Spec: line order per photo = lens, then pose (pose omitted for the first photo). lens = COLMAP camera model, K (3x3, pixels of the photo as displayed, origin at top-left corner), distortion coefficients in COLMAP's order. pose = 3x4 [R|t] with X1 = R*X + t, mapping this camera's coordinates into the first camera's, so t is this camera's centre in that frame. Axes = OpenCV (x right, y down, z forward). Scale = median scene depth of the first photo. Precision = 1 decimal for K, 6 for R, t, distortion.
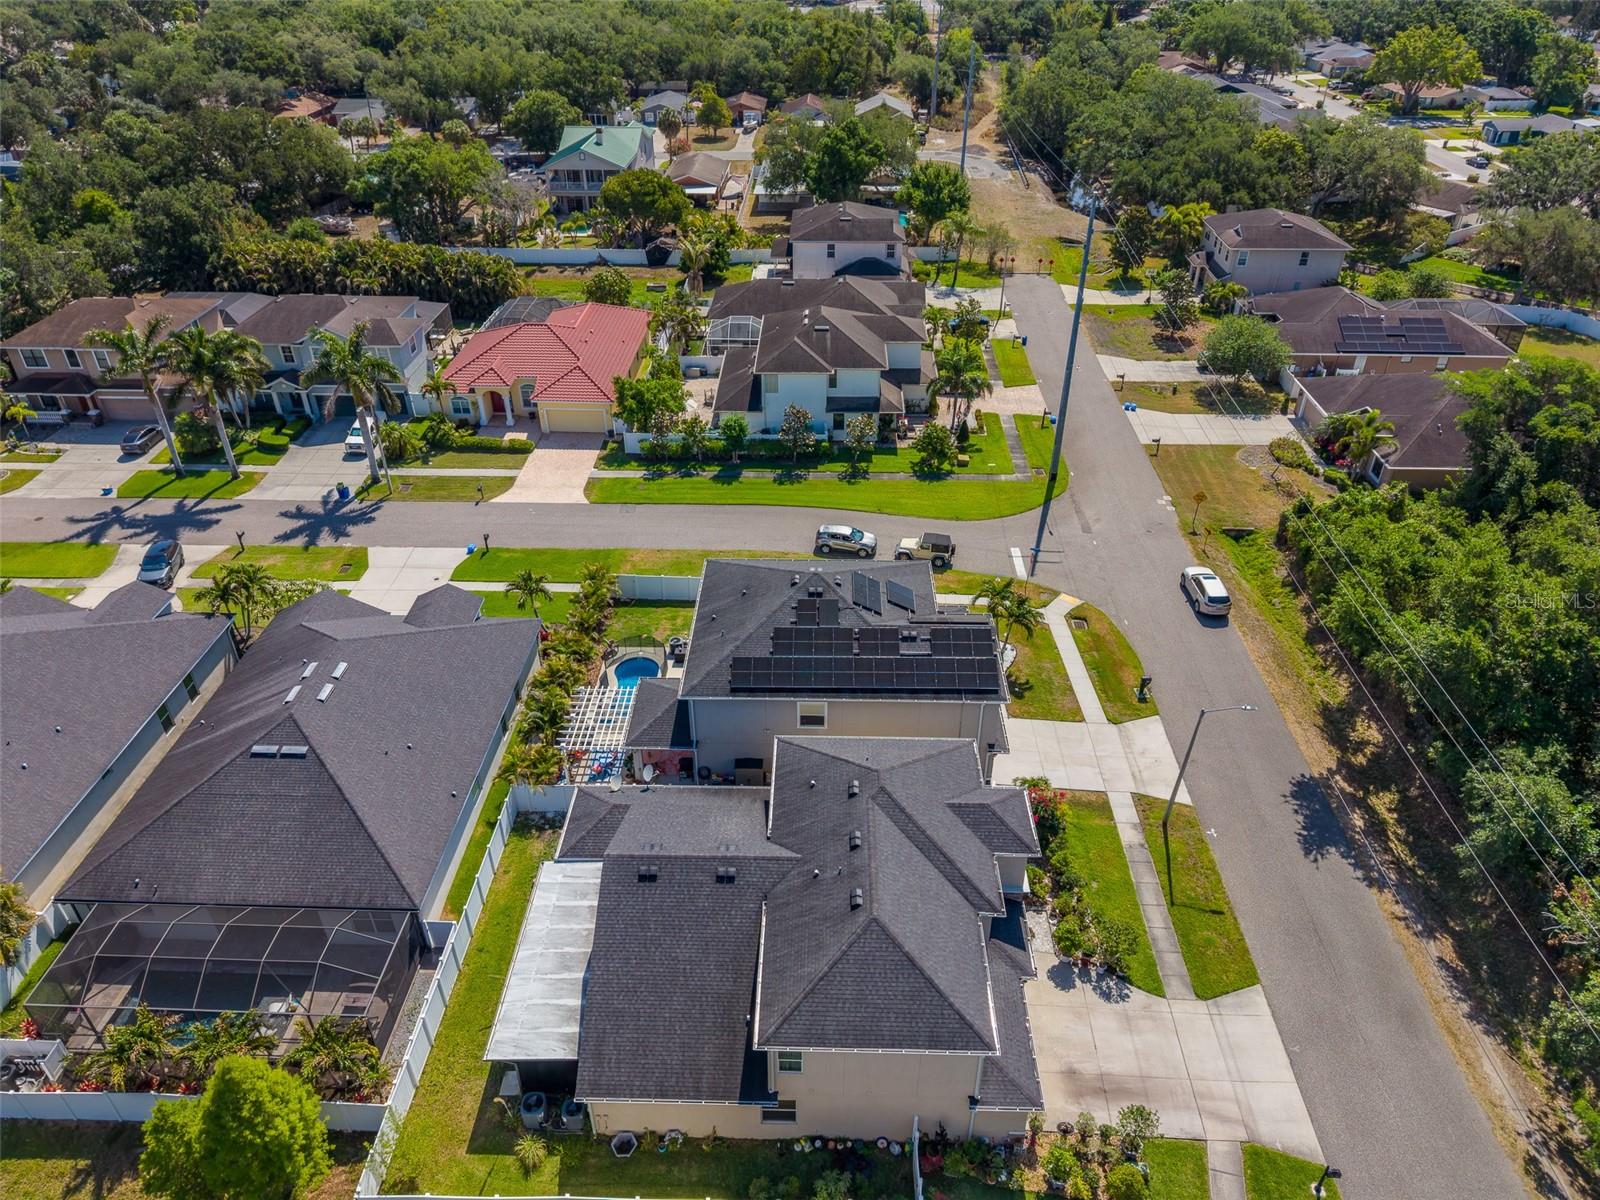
lens RADIAL K [[1066.6, 0, 800.0], [0, 1066.6, 600.0], [0, 0, 1]] dist [0.080066, -0.115227]
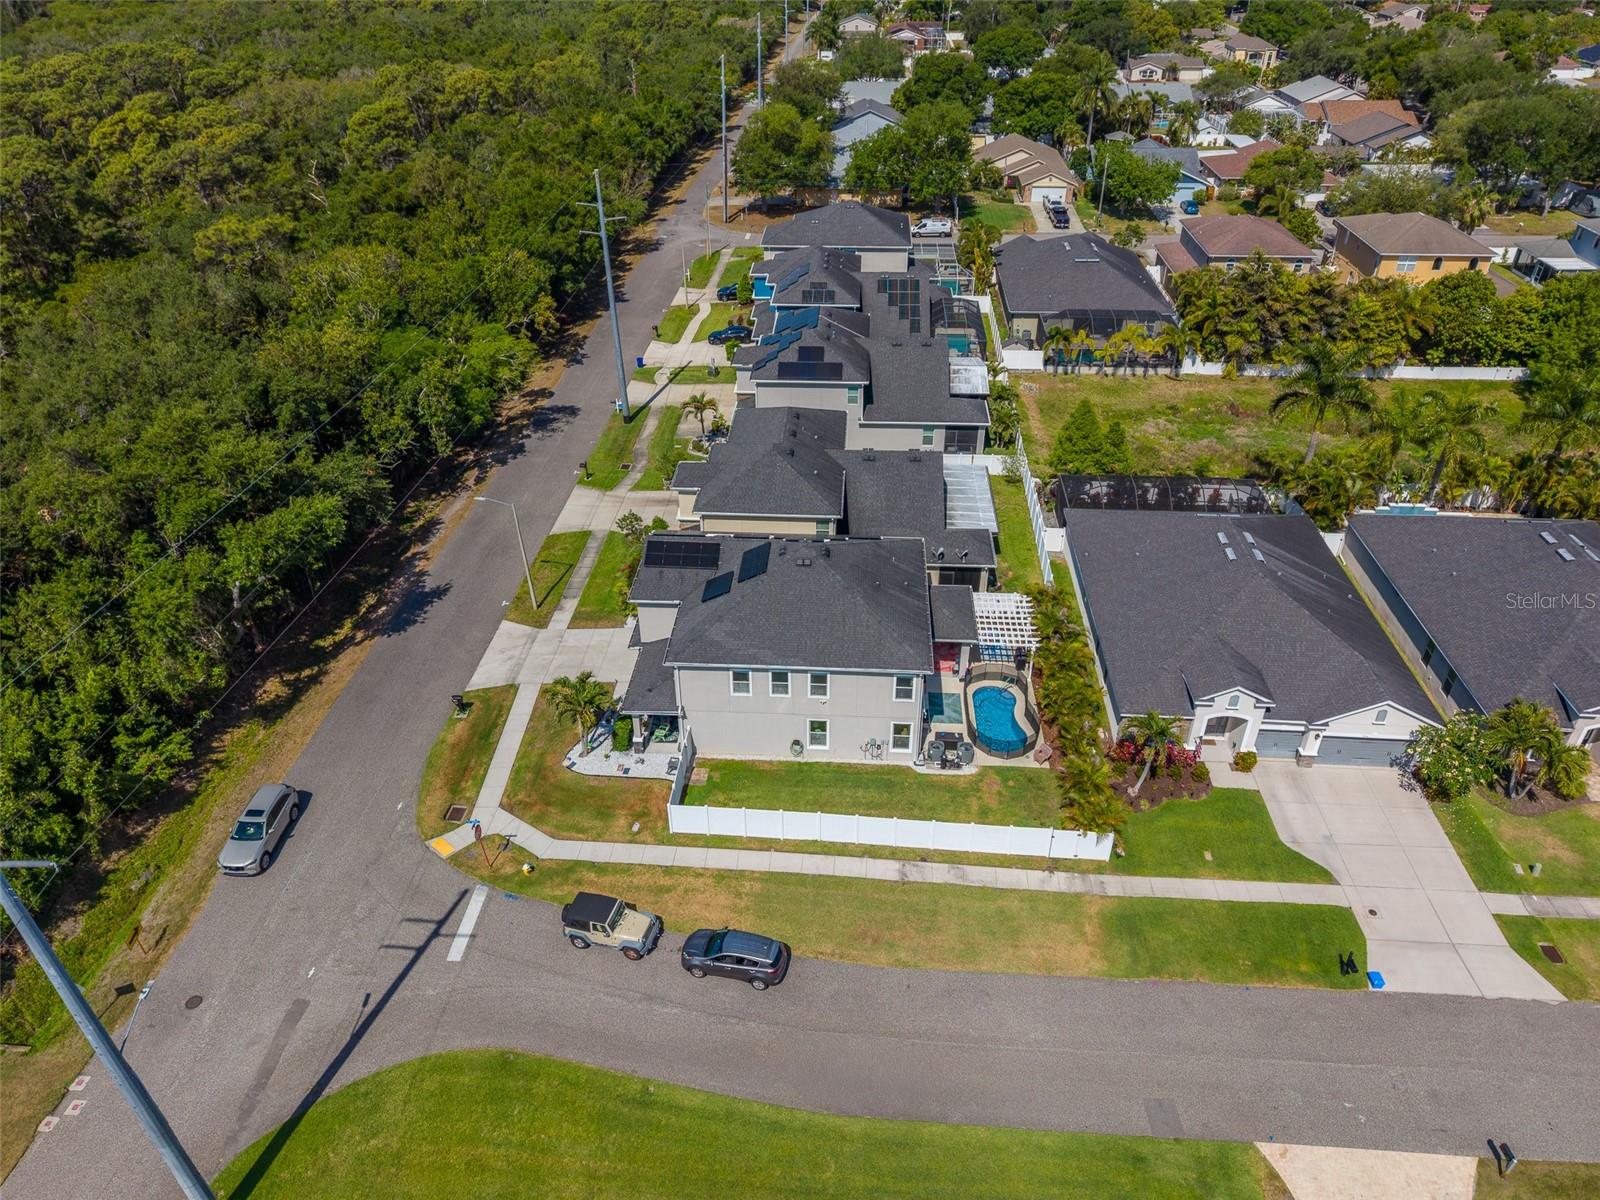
lens RADIAL K [[1093.5, 0, 799.2], [0, 1093.5, 570.6], [0, 0, 1]] dist [0.038570, -0.053420]
pose [[-0.999356, -0.009660, 0.034549, -0.010158], [0.027427, 0.415022, 0.909398, -0.645532], [-0.023123, 0.909760, -0.414490, 0.984015]]
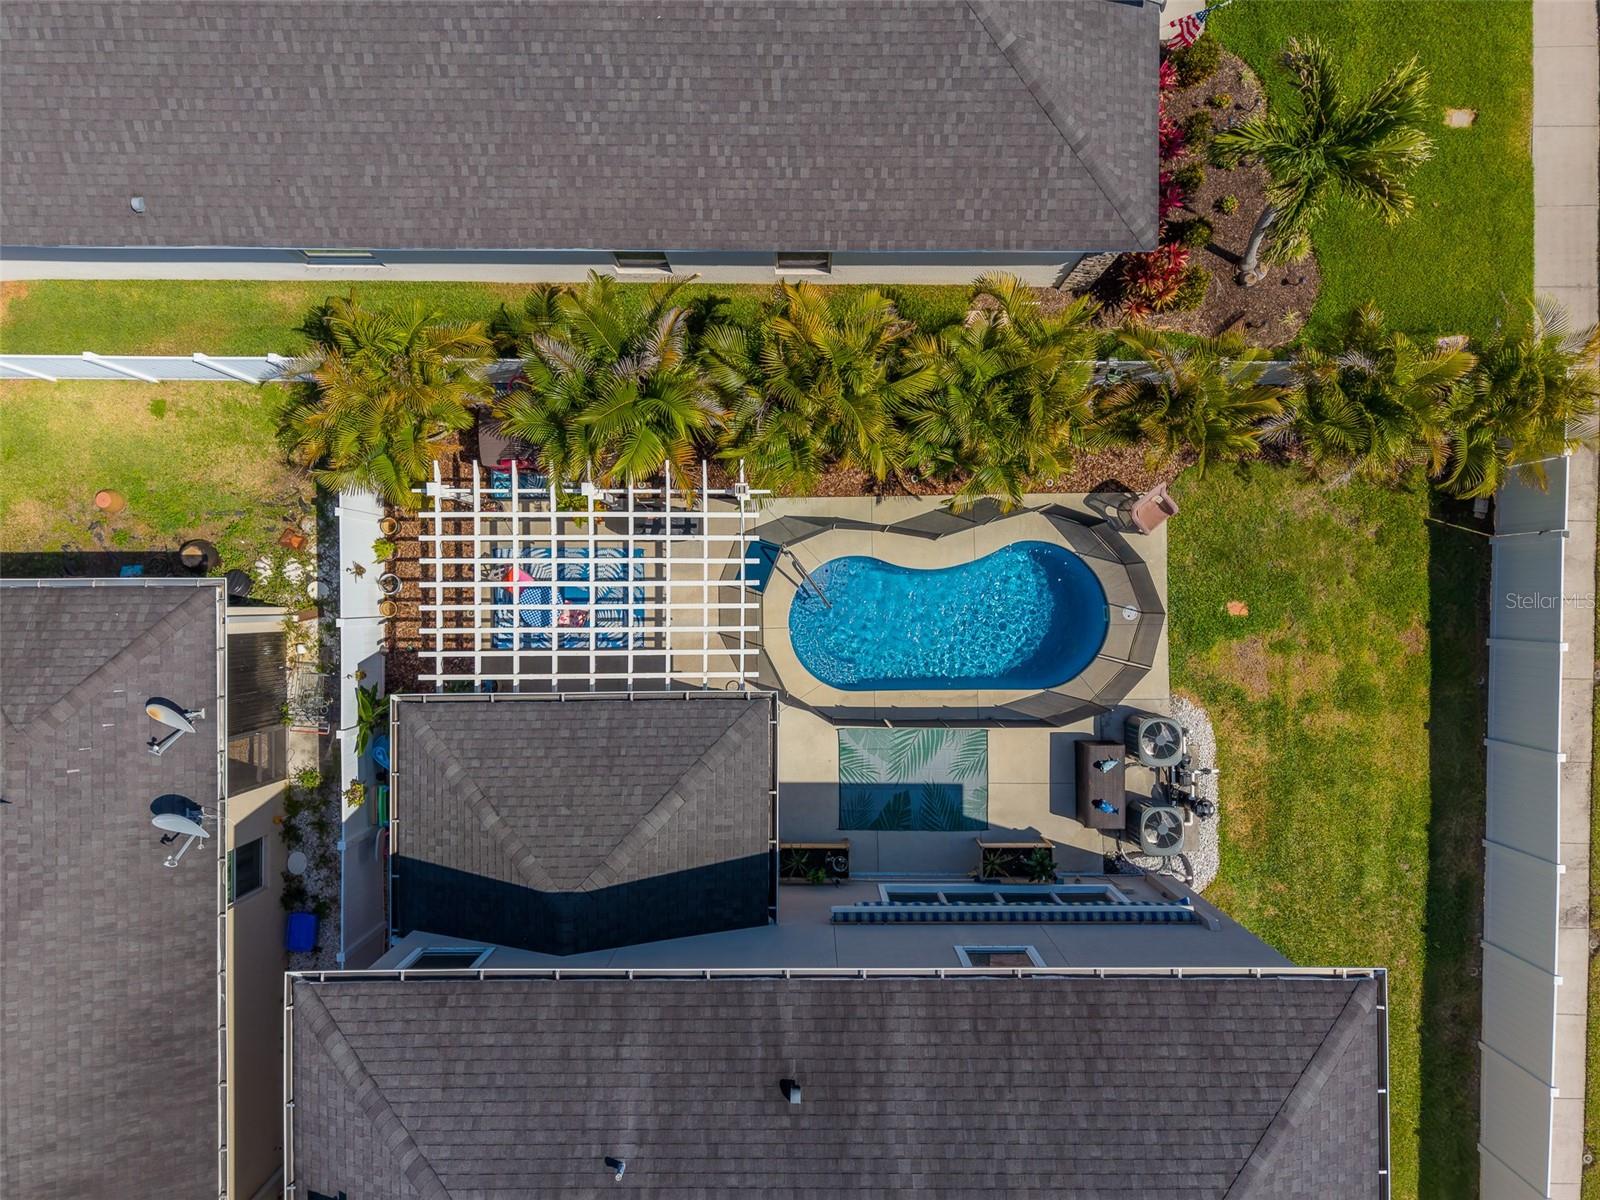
lens RADIAL K [[1082.5, 0, 796.8], [0, 1082.5, 603.2], [0, 0, 1]] dist [0.008199, -0.004654]
pose [[0.033900, 0.999422, 0.002701, -0.123879], [-0.549047, 0.016365, 0.835631, -0.114892], [0.835104, -0.029811, 0.549284, 0.613398]]
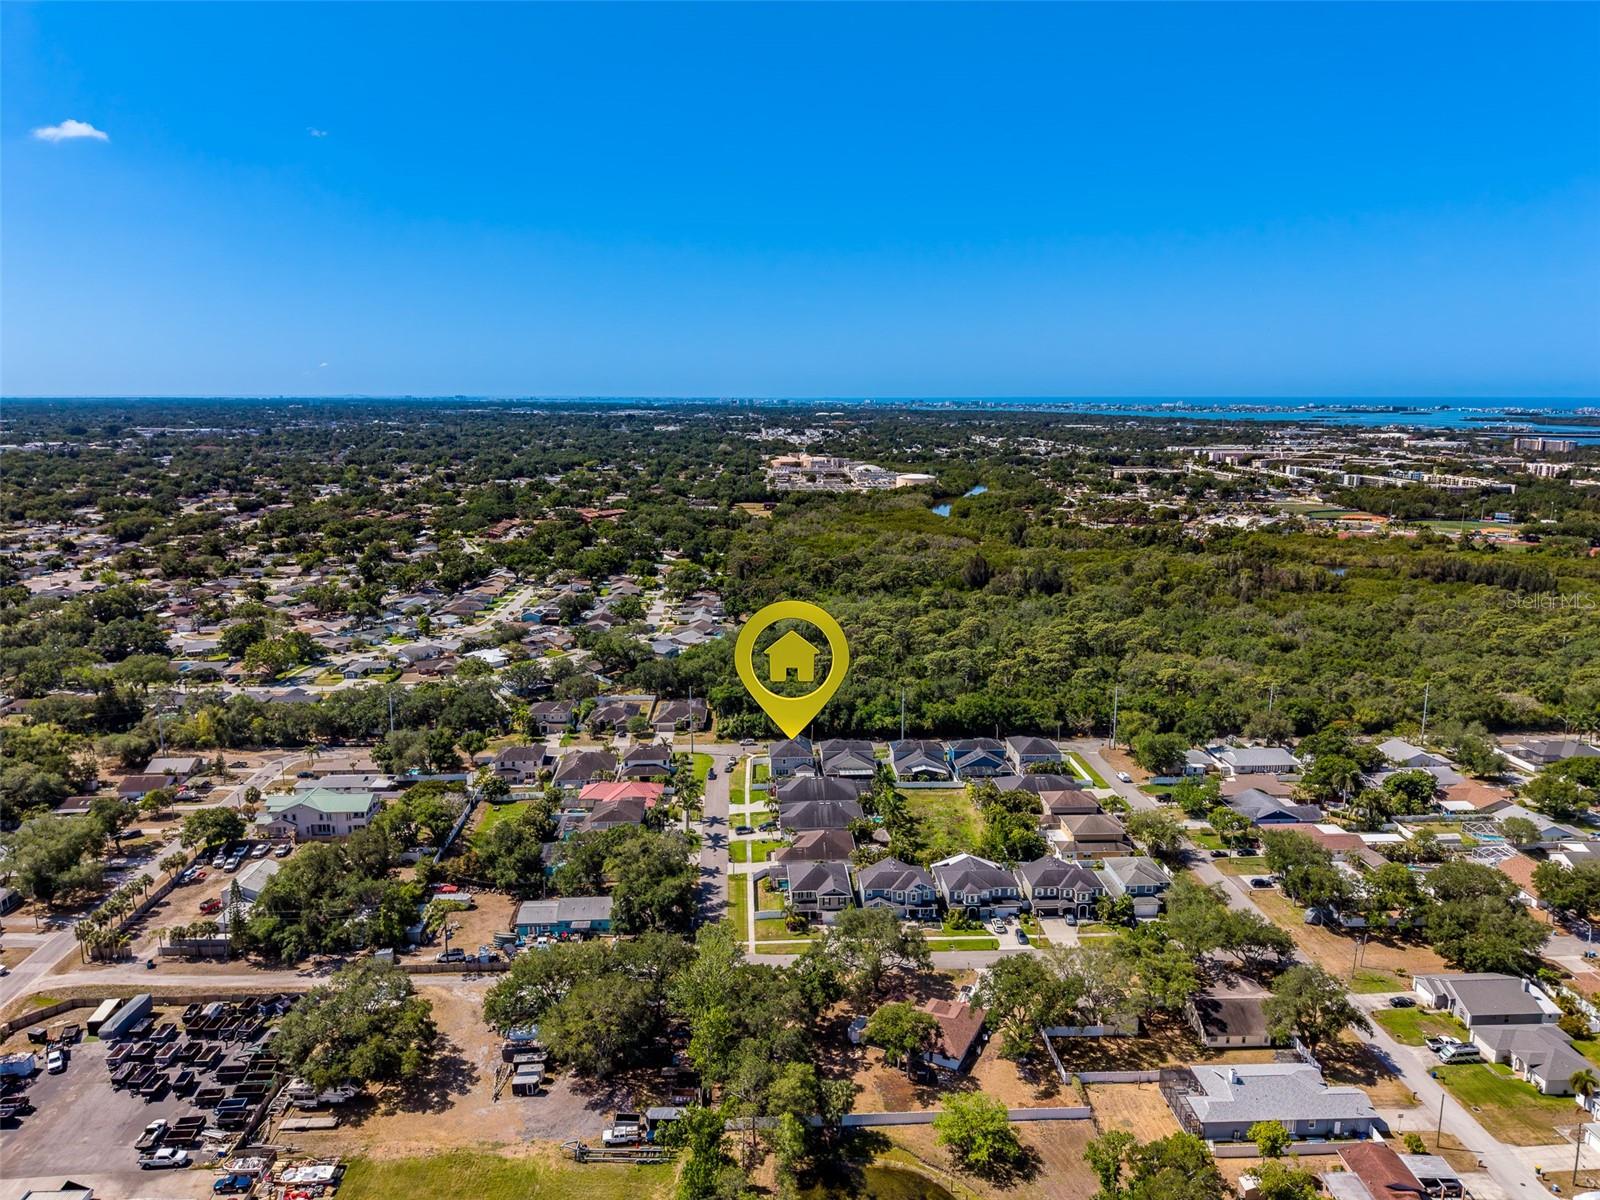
lens RADIAL K [[1066.6, 0, 800.0], [0, 1066.6, 600.0], [0, 0, 1]] dist [0.080066, -0.115227]
pose [[-0.087895, -0.184725, 0.978852, -3.723230], [0.552632, 0.808524, 0.202204, -1.202553], [-0.828778, 0.558718, 0.031019, 0.243197]]
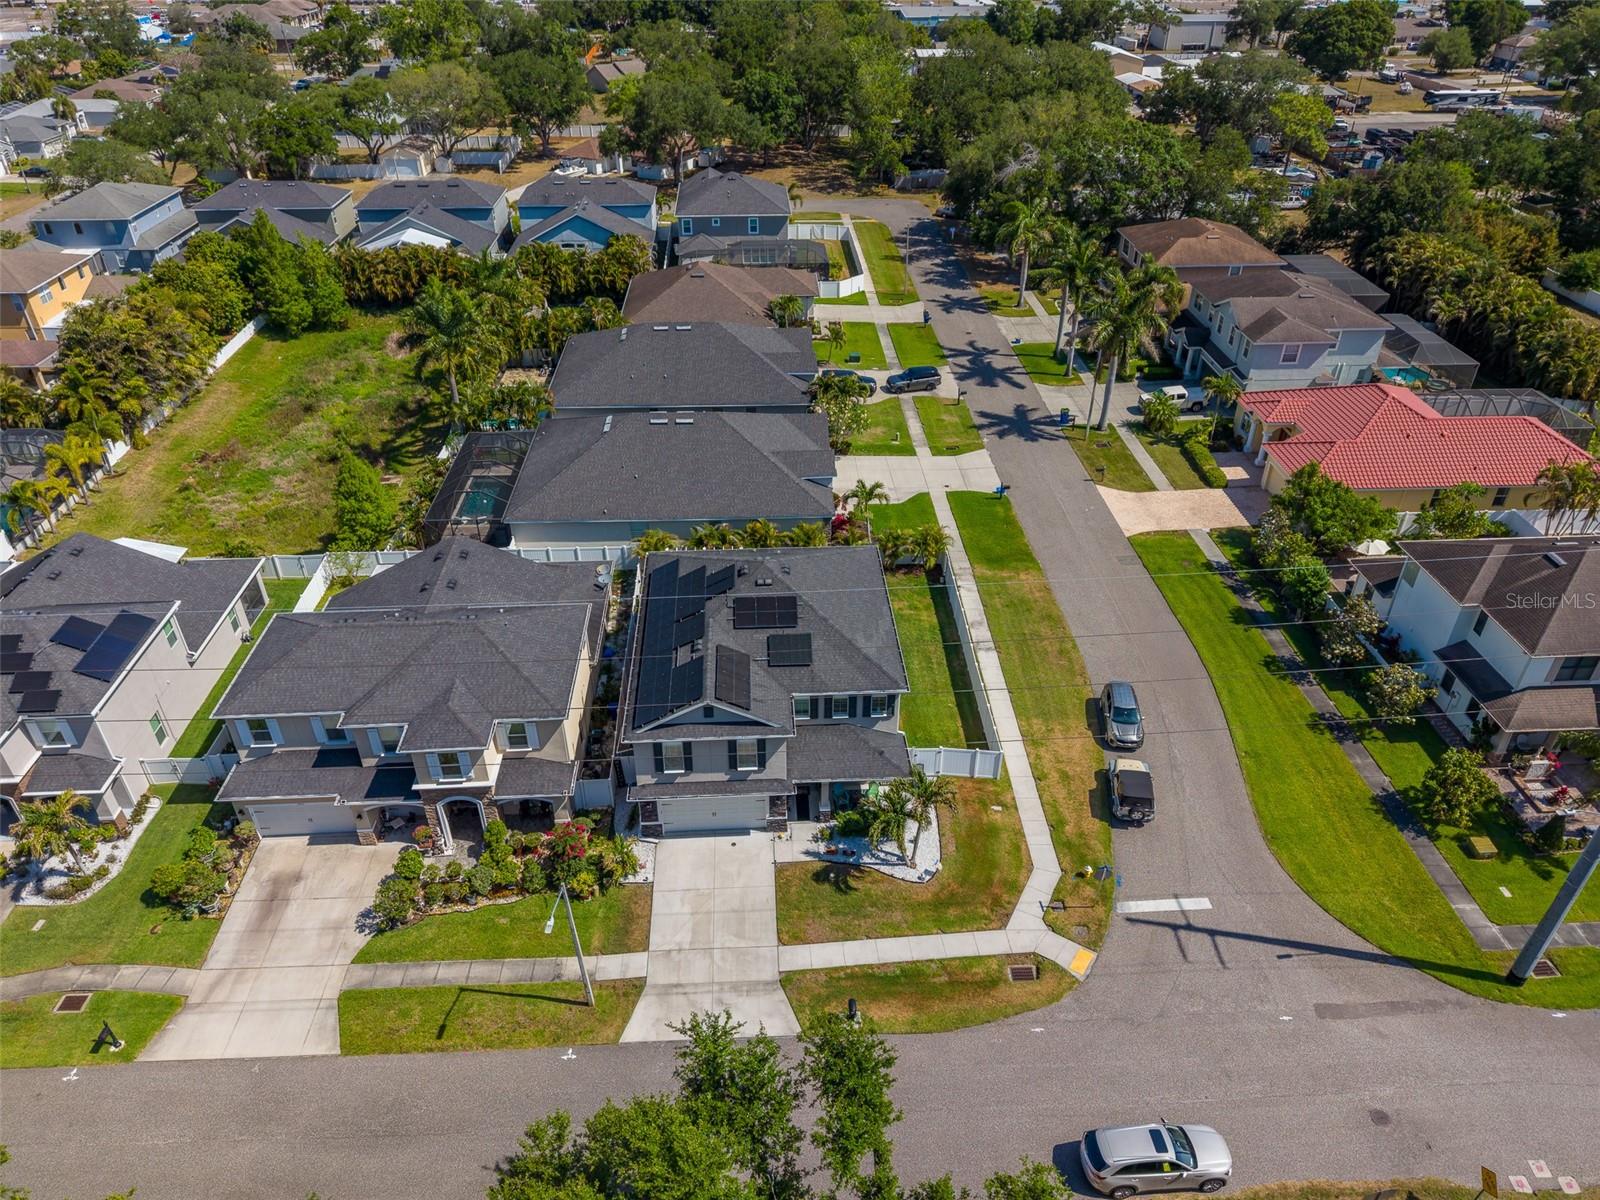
lens RADIAL K [[1072.2, 0, 799.0], [0, 1072.2, 595.6], [0, 0, 1]] dist [0.035495, -0.041240]
pose [[0.079251, 0.553273, -0.829222, 0.561482], [-0.550017, 0.718029, 0.426517, -0.291361], [0.831385, 0.422284, 0.361214, 0.470536]]
